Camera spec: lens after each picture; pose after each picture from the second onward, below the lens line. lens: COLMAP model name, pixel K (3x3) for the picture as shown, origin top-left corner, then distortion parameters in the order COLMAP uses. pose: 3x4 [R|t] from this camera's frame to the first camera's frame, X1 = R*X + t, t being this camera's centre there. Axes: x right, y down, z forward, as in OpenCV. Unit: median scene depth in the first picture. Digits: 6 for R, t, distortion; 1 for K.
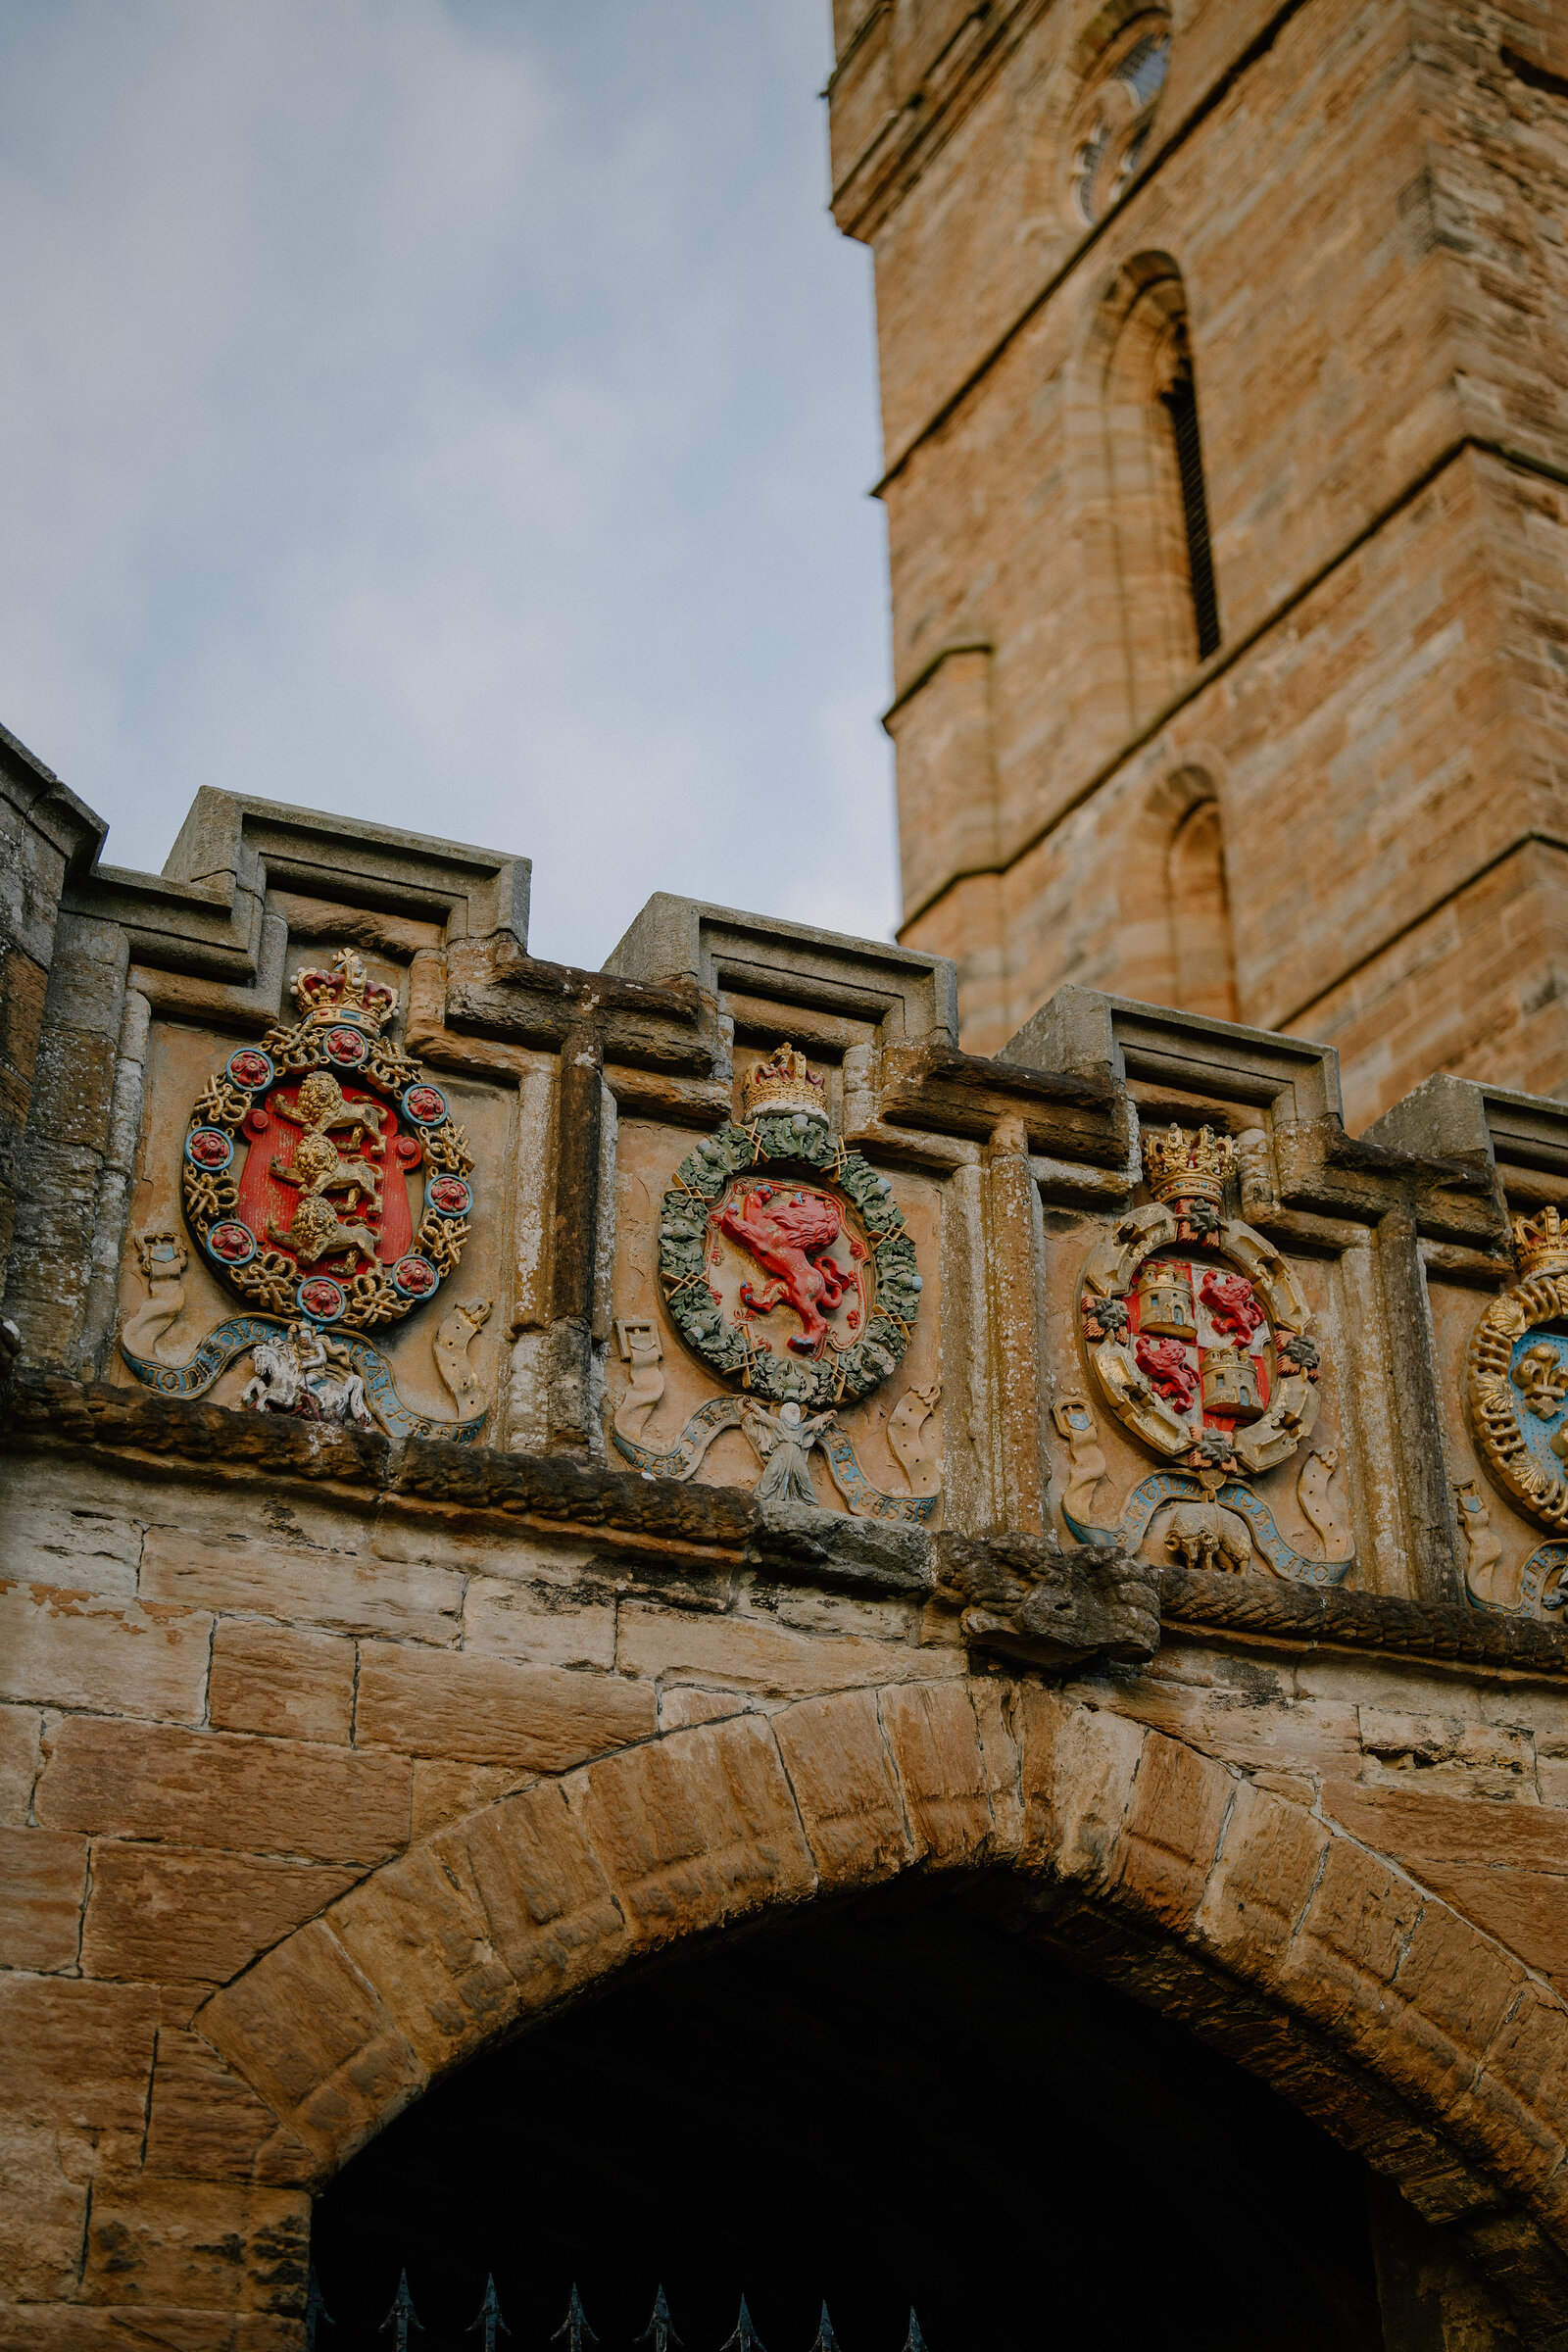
lens RADIAL K [[3219.7, 0, 784.0], [0, 3219.7, 1176.0], [0, 0, 1]] dist [-0.147228, 1.009717]
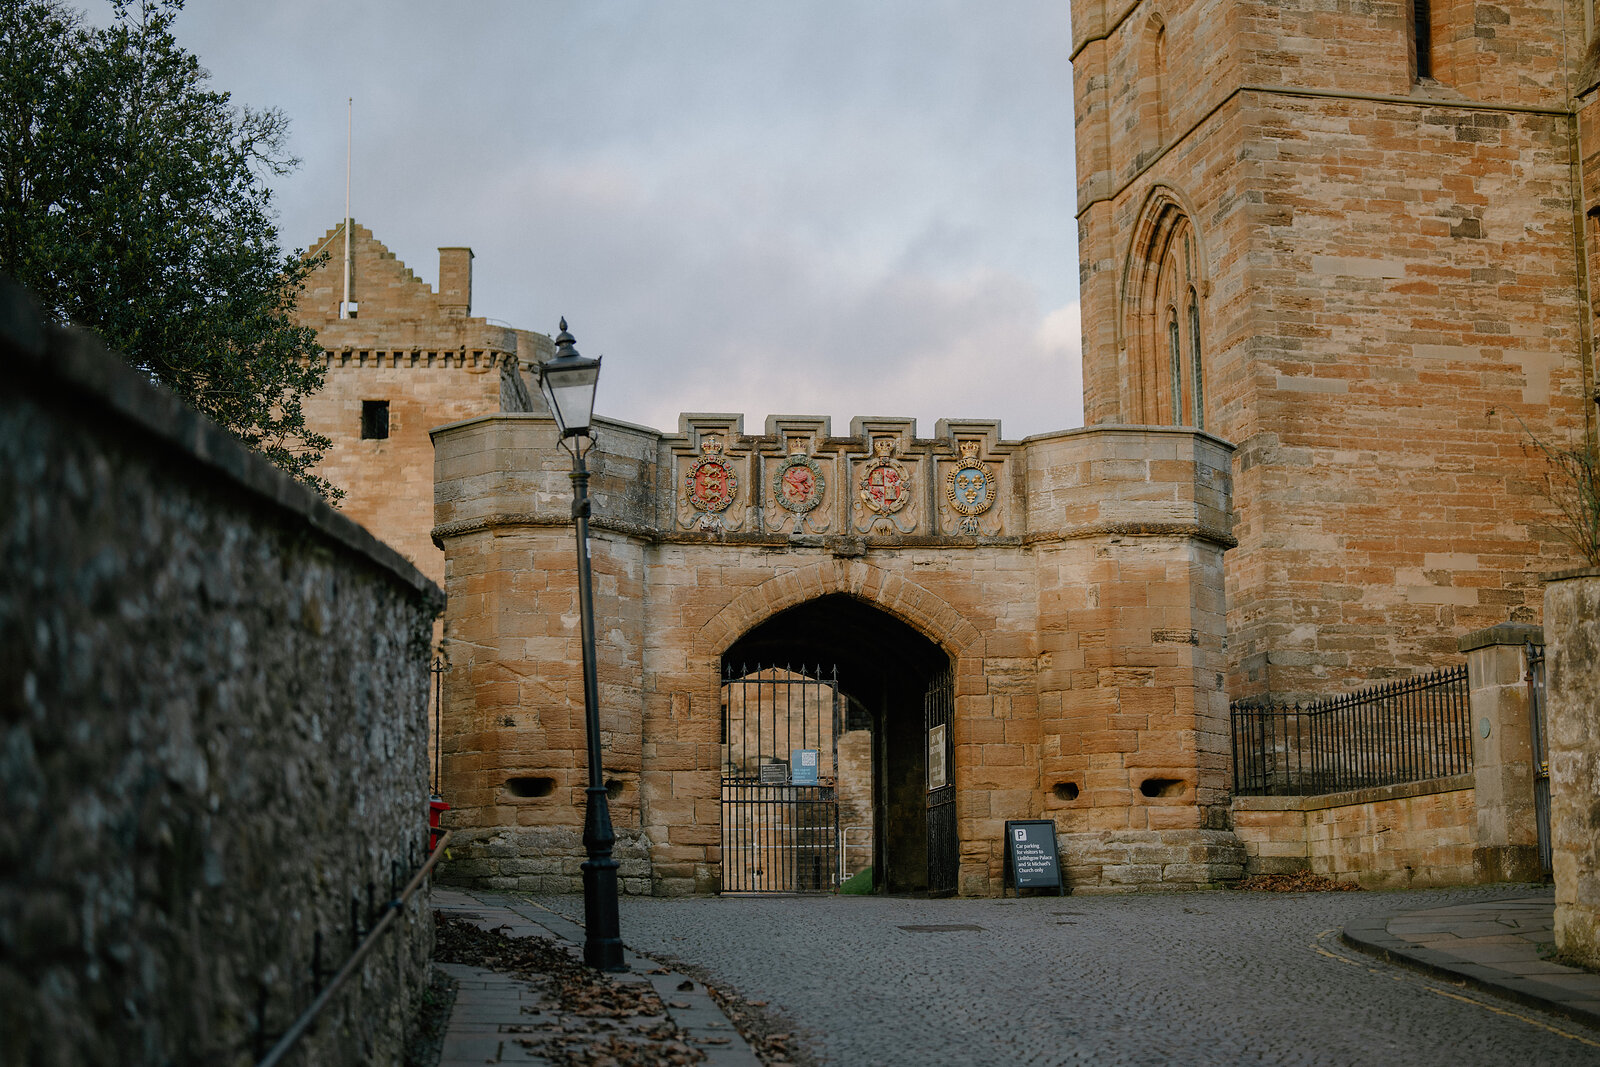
lens RADIAL K [[2190.2, 0, 800.0], [0, 2190.2, 533.5], [0, 0, 1]] dist [-0.147228, 1.009717]
pose [[0.961531, -0.049029, -0.270284, 1.021476], [0.135044, 0.941201, 0.309685, -1.062443], [0.239208, -0.334272, 0.911615, -2.447594]]
